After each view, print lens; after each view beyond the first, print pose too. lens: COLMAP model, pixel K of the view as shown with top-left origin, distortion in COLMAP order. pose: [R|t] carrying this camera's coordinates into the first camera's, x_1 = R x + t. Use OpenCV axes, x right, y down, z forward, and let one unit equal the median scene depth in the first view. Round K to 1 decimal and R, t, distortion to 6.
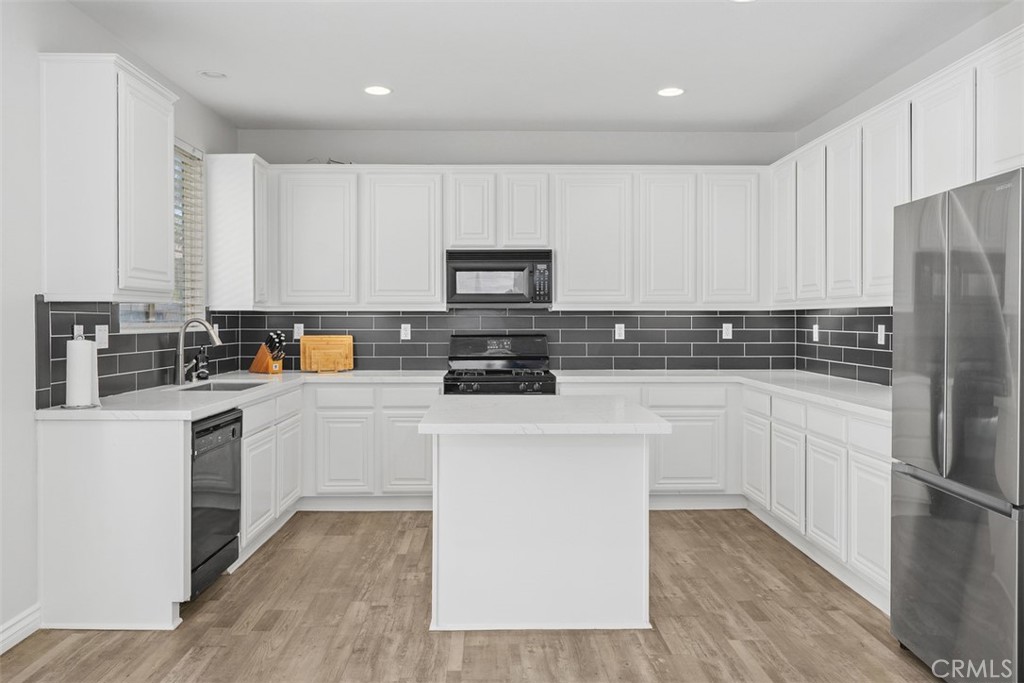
lens RADIAL K [[774.9, 0, 513.7], [0, 774.9, 319.6], [0, 0, 1]] dist [-0.004949, 0.005896]
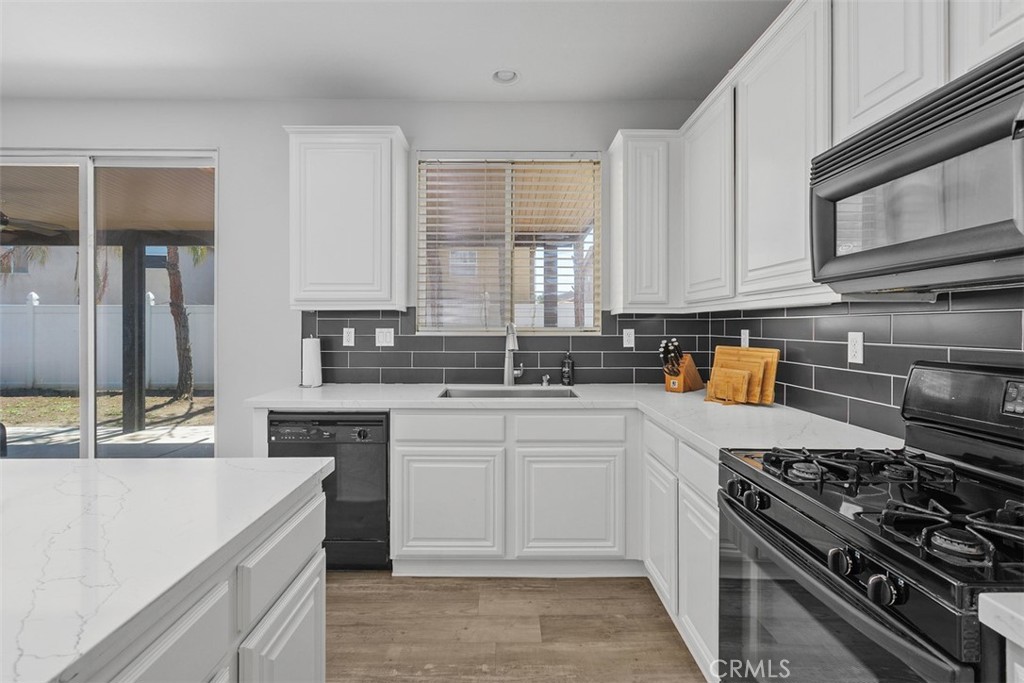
lens RADIAL K [[471.0, 0, 511.8], [0, 471.0, 327.6], [0, 0, 1]] dist [0.002019, -0.001993]
pose [[-0.021760, 0.002259, -0.999761, 0.182665], [-0.000667, 0.999997, 0.002274, 0.002999], [0.999763, 0.000716, -0.021759, 0.880565]]
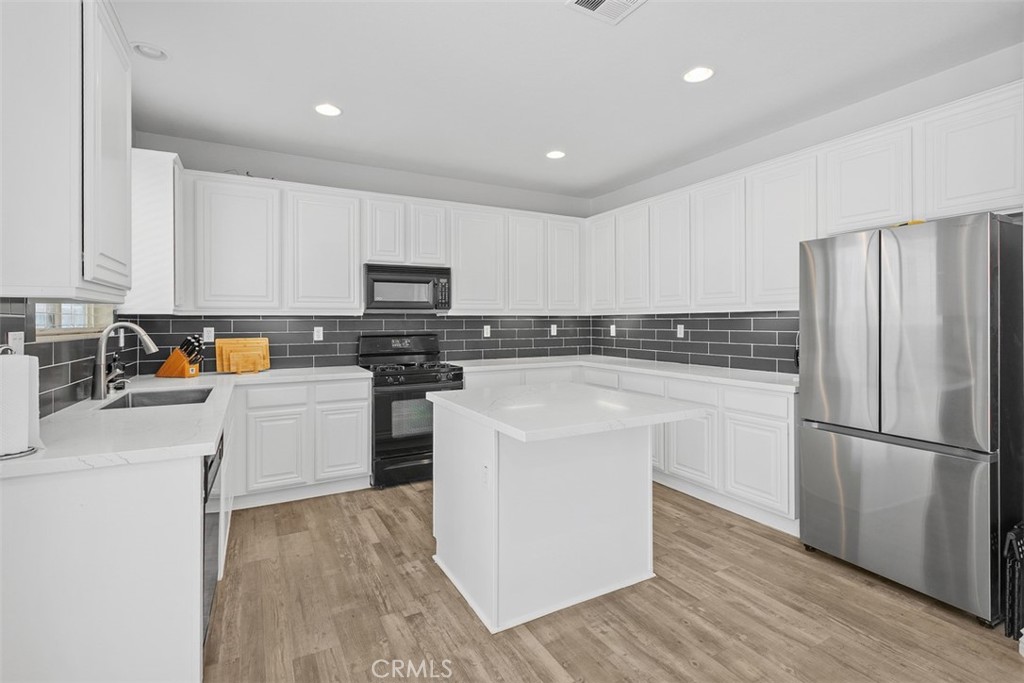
lens RADIAL K [[471.0, 0, 509.4], [0, 471.0, 319.7], [0, 0, 1]] dist [0.002019, -0.001993]
pose [[0.891071, -0.001225, 0.453862, -0.227447], [0.003890, 0.999980, -0.004938, -0.000208], [-0.453847, 0.006166, 0.891058, 0.279184]]
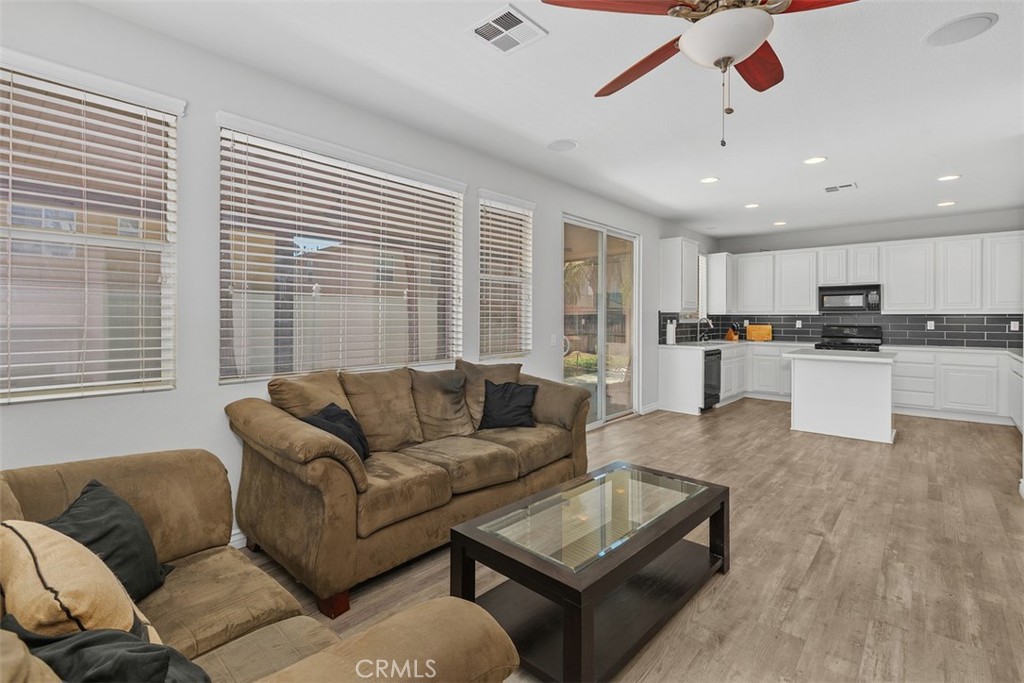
lens RADIAL K [[471.0, 0, 514.0], [0, 471.0, 319.4], [0, 0, 1]] dist [0.002019, -0.001993]
pose [[0.730650, 0.003909, -0.682741, 0.200516], [-0.003397, 0.999992, 0.002090, 0.002539], [0.682744, 0.000792, 0.730657, -0.573658]]
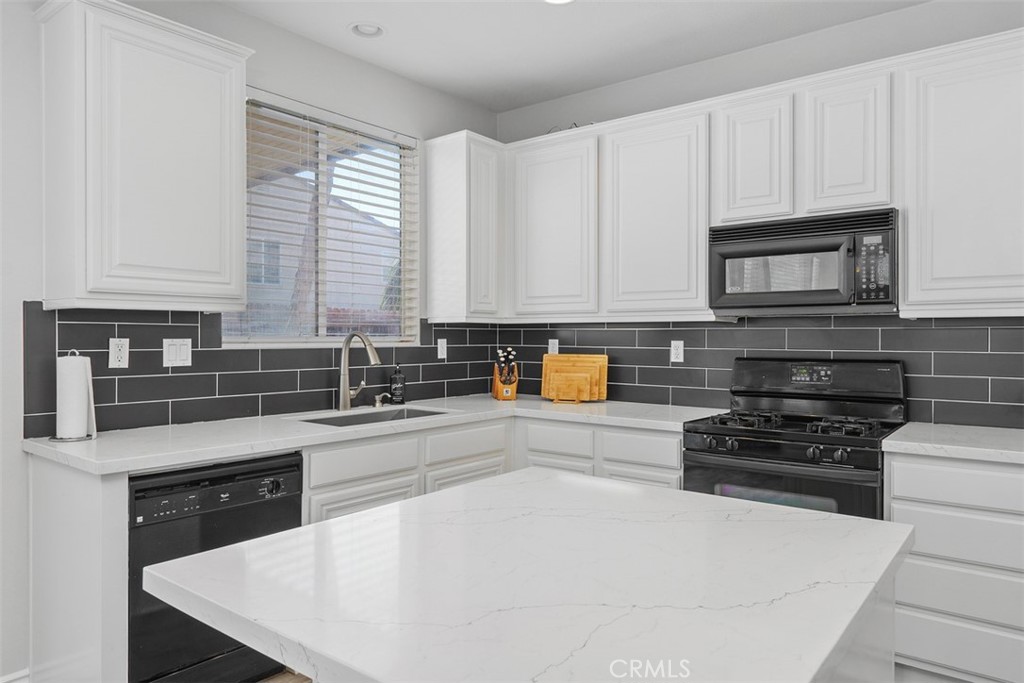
lens RADIAL K [[678.0, 0, 511.9], [0, 678.0, 340.6], [0, 0, 1]] dist [-0.002599, -0.003493]
pose [[0.767570, 0.006552, -0.640932, 0.158071], [-0.002676, 0.999972, 0.007017, 0.002304], [0.640960, -0.003671, 0.767565, 0.477008]]
